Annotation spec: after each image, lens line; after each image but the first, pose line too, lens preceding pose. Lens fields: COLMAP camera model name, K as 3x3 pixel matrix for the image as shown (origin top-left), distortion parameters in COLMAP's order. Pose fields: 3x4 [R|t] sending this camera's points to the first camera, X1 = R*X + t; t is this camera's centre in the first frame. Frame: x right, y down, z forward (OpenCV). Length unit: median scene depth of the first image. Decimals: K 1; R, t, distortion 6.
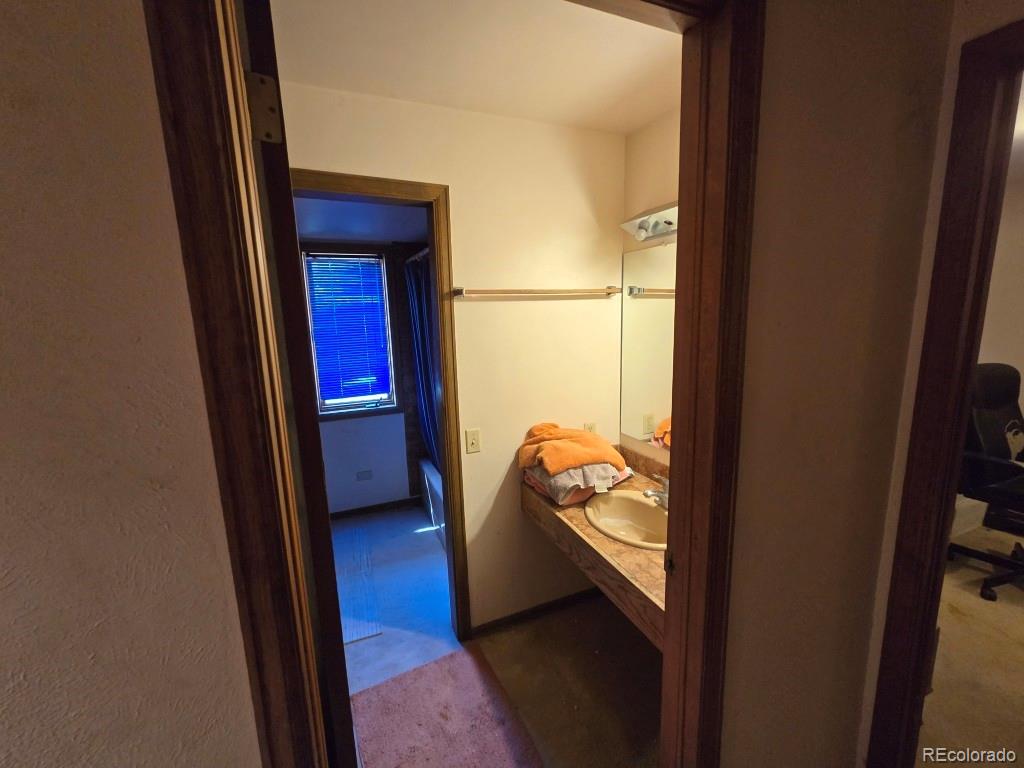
lens RADIAL K [[418.4, 0, 513.5], [0, 418.4, 385.1], [0, 0, 1]] dist [0.001209, 0.000332]
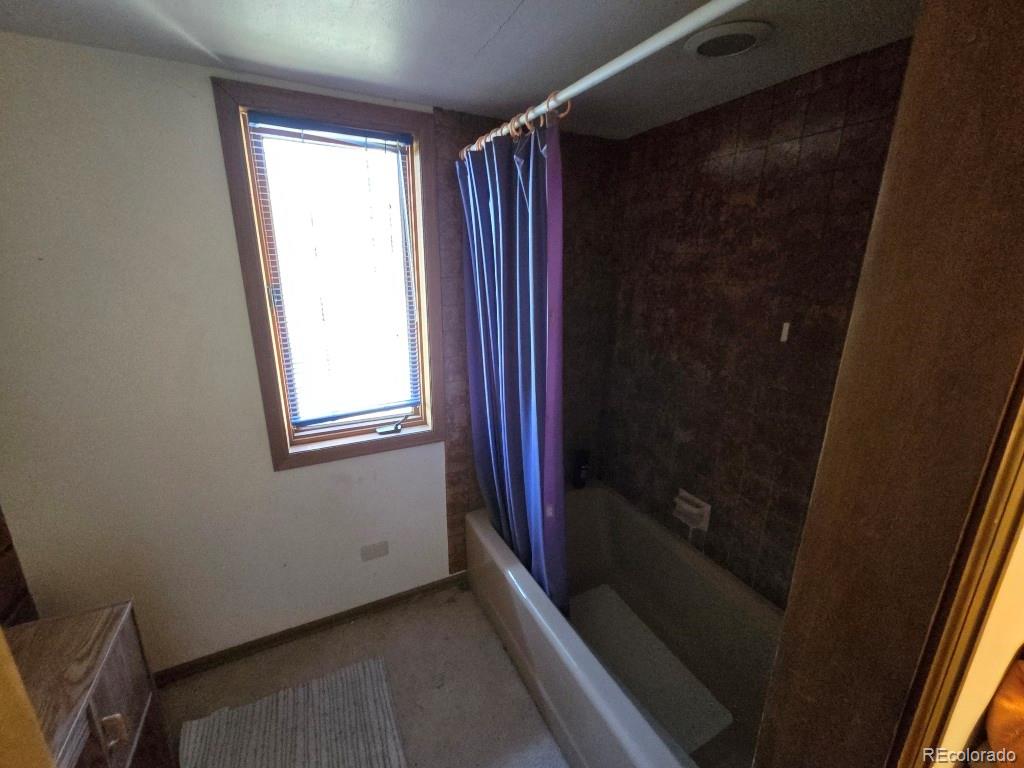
lens RADIAL K [[418.4, 0, 512.0], [0, 418.4, 381.6], [0, 0, 1]] dist [0.001209, 0.000332]
pose [[0.998342, 0.014704, 0.055660, -0.203213], [-0.020146, 0.994932, 0.098512, -0.069350], [-0.053929, -0.099470, 0.993578, 0.444367]]
